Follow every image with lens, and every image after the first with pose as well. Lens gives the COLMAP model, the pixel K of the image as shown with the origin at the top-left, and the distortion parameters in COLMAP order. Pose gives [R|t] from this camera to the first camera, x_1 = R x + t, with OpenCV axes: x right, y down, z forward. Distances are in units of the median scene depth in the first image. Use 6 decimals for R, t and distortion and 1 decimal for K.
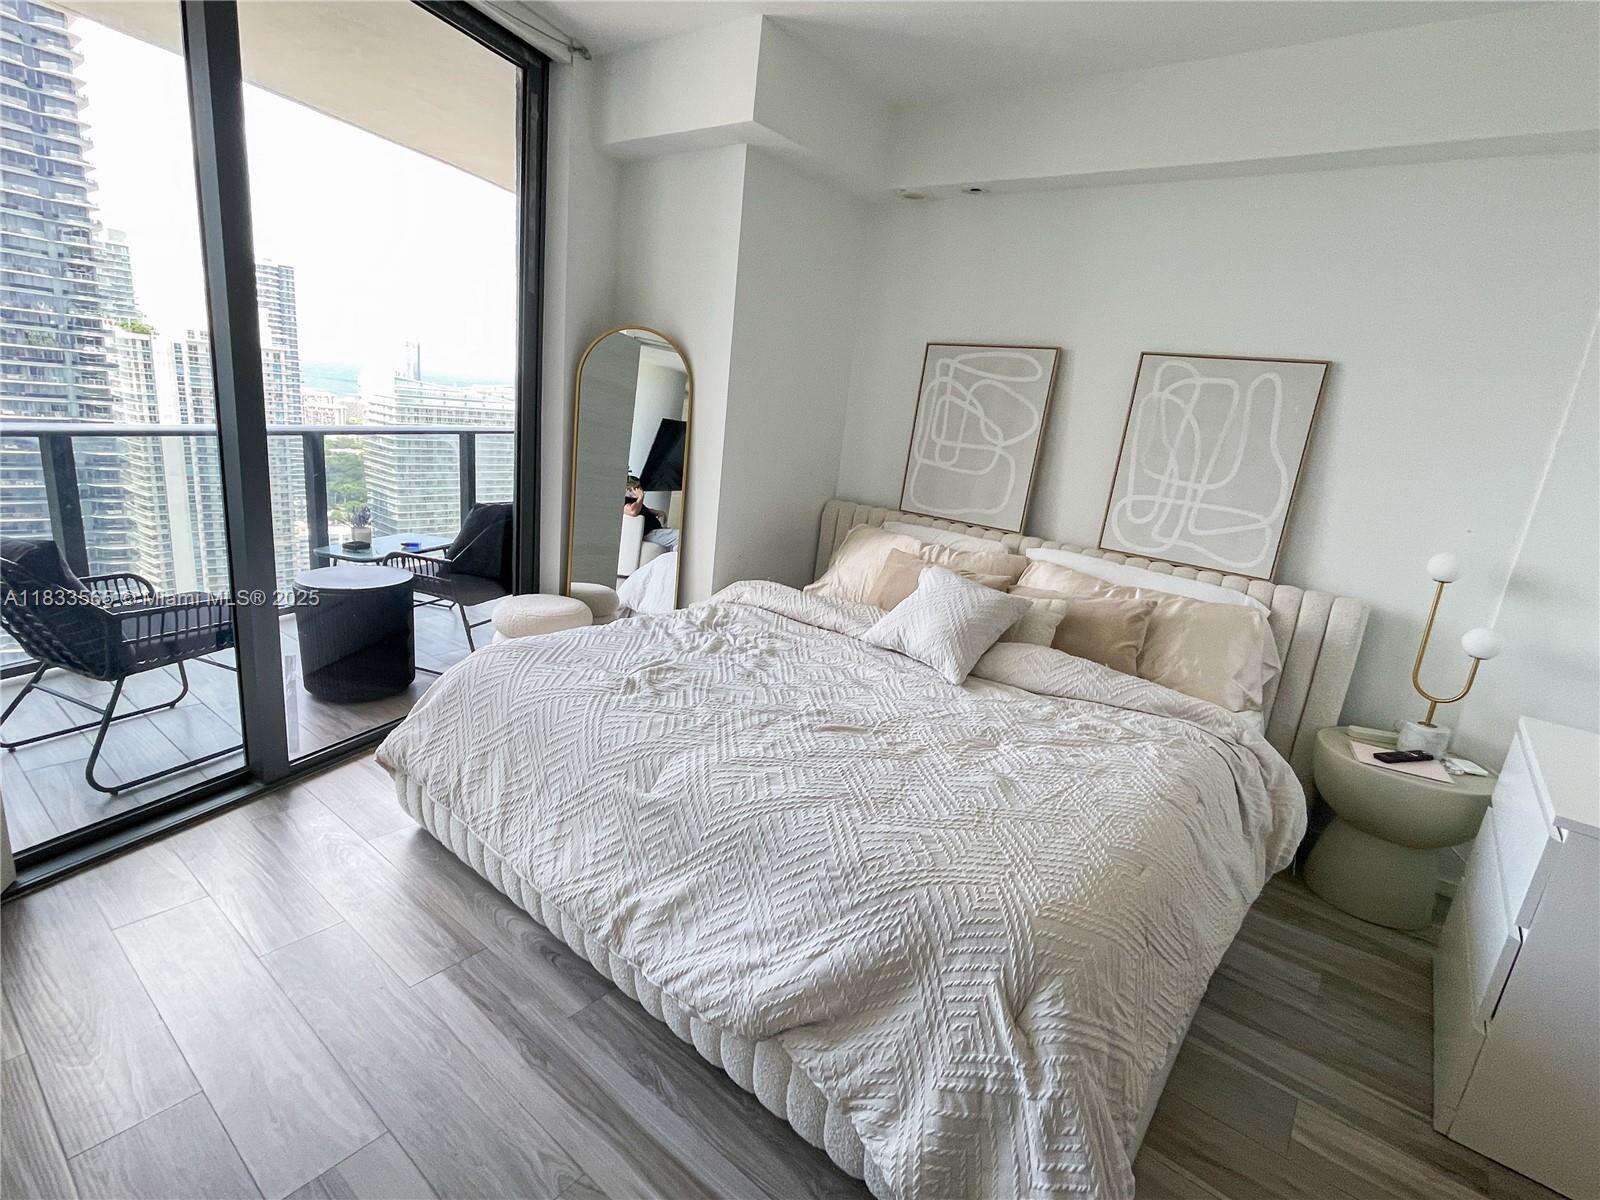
lens RADIAL K [[788.3, 0, 790.4], [0, 788.3, 610.9], [0, 0, 1]] dist [-0.003197, 0.001007]
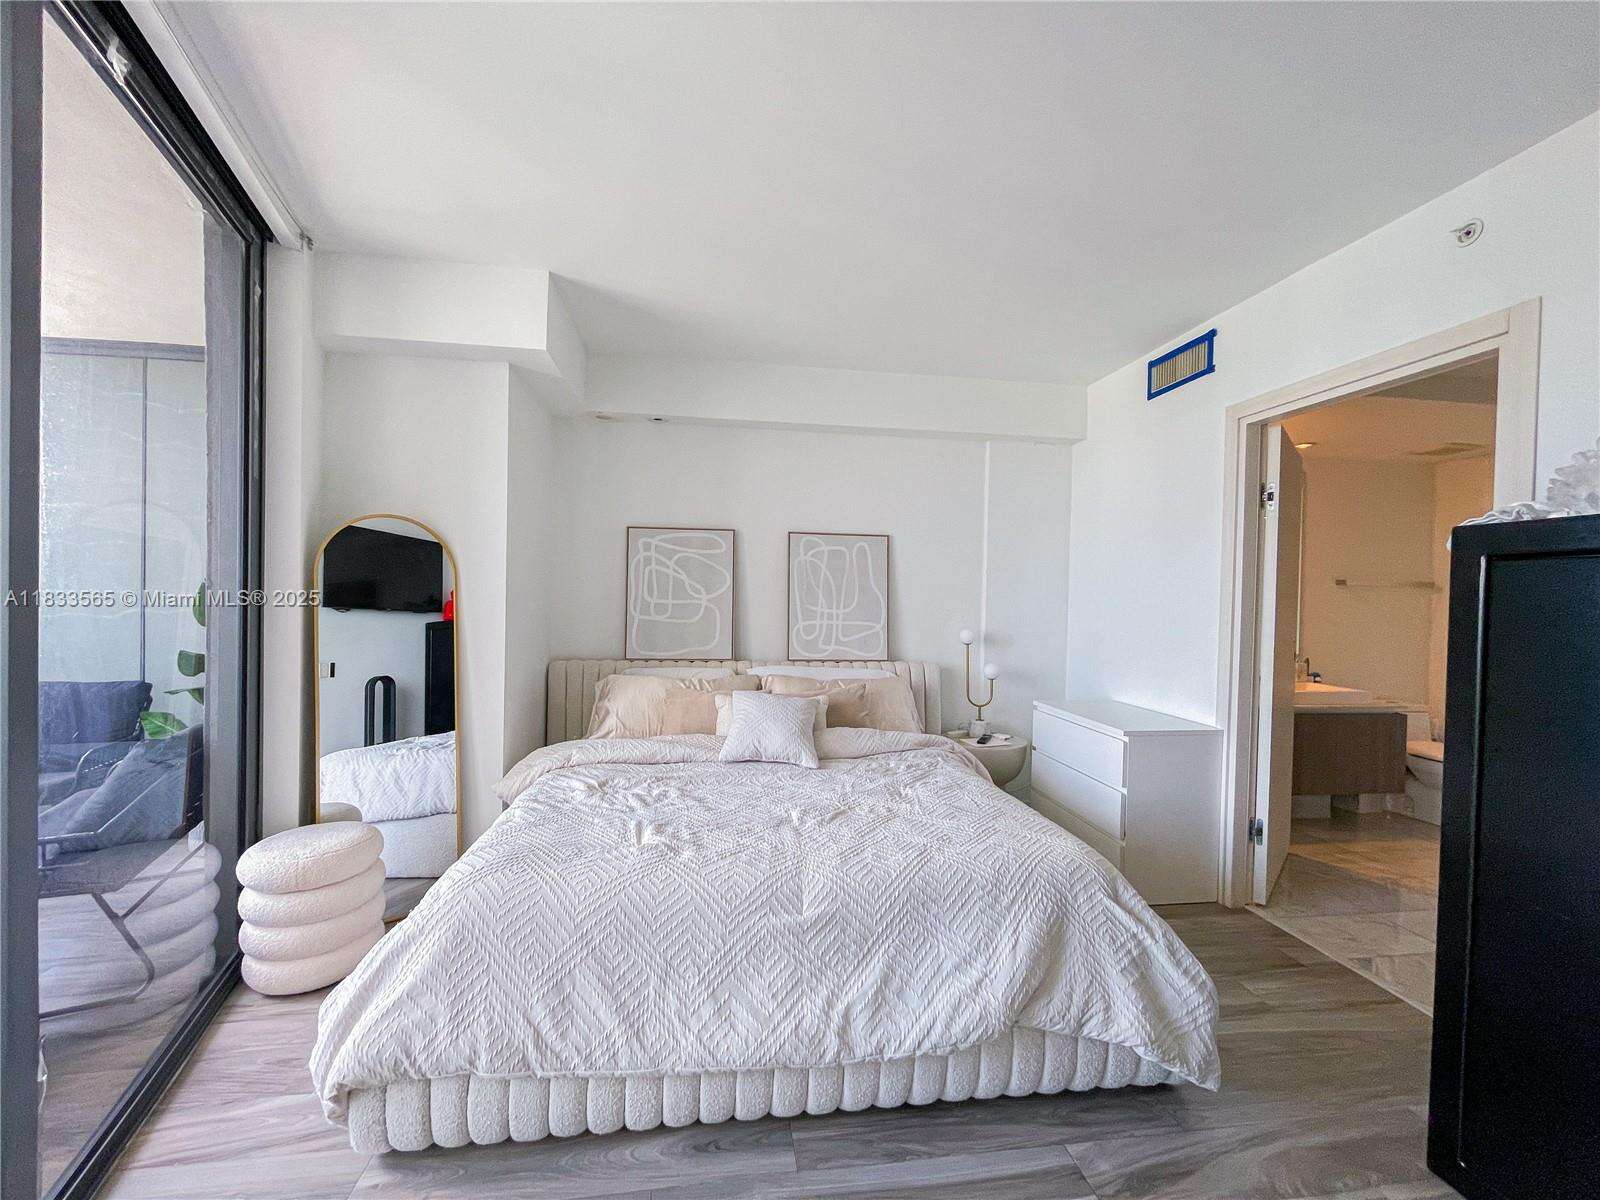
lens RADIAL K [[652.0, 0, 794.4], [0, 652.0, 606.5], [0, 0, 1]] dist [0.003591, 0.000271]
pose [[0.679104, -0.102836, 0.726803, -0.567934], [0.235544, 0.968306, -0.083078, -0.087568], [-0.695224, 0.227613, 0.681803, 0.172261]]
